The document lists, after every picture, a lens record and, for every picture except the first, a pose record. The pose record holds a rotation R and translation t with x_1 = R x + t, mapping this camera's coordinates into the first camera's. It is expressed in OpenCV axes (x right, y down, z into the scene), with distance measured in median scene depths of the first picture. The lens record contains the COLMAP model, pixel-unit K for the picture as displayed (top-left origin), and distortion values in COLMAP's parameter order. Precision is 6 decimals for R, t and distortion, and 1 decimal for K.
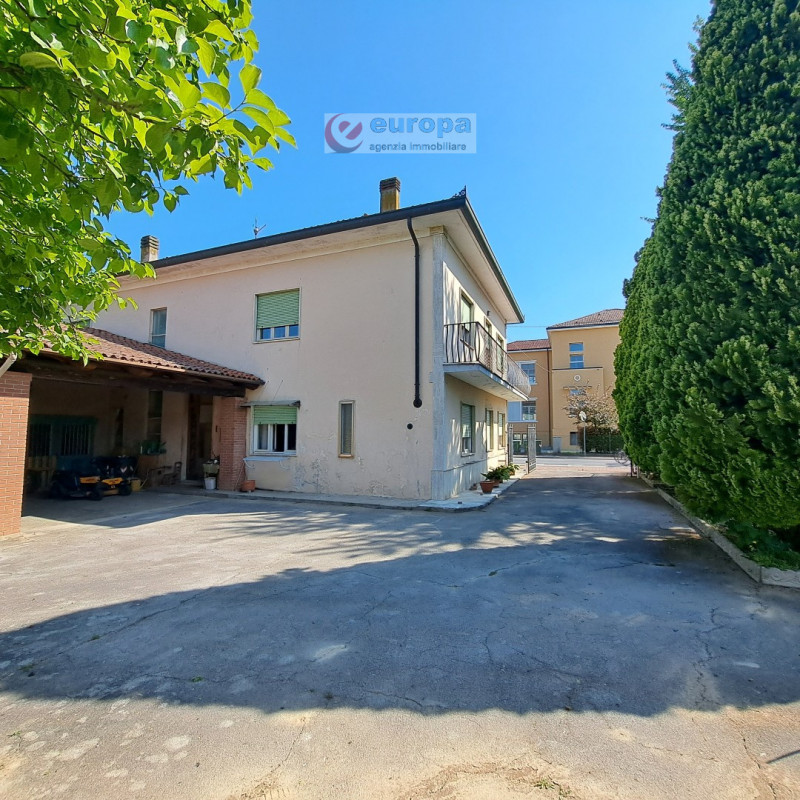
lens RADIAL K [[416.0, 0, 400.0], [0, 416.0, 400.0], [0, 0, 1]] dist [-0.001788, -0.012226]
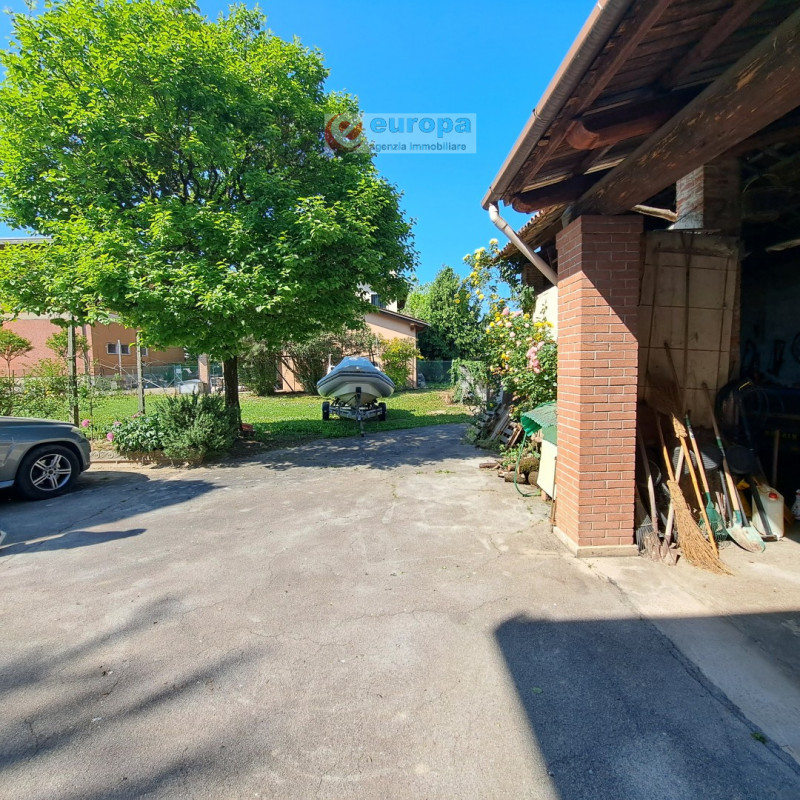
lens RADIAL K [[412.5, 0, 401.7], [0, 412.5, 392.1], [0, 0, 1]] dist [-0.007762, -0.002932]
pose [[-0.906014, 0.044570, -0.420894, -1.338681], [0.049743, 0.998761, -0.001315, 0.307750], [0.420314, -0.022128, -0.907109, 3.545031]]
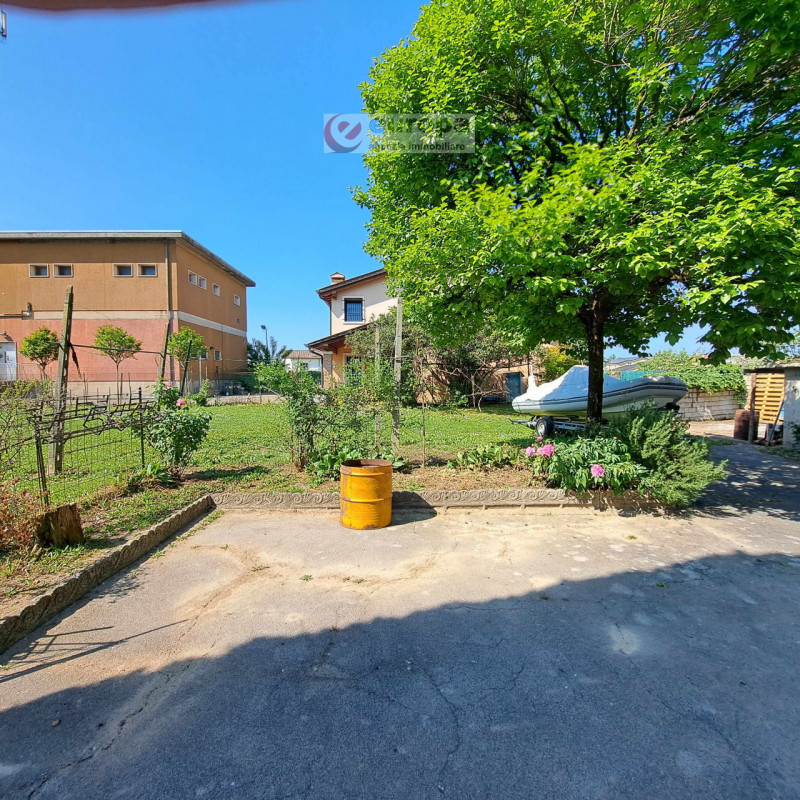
lens RADIAL K [[416.0, 0, 400.0], [0, 416.0, 400.0], [0, 0, 1]] dist [-0.001788, -0.012226]
pose [[-0.909390, 0.026081, -0.415126, 0.606866], [0.033455, 0.999385, -0.010500, 0.187509], [0.414597, -0.023436, -0.909703, 1.817699]]
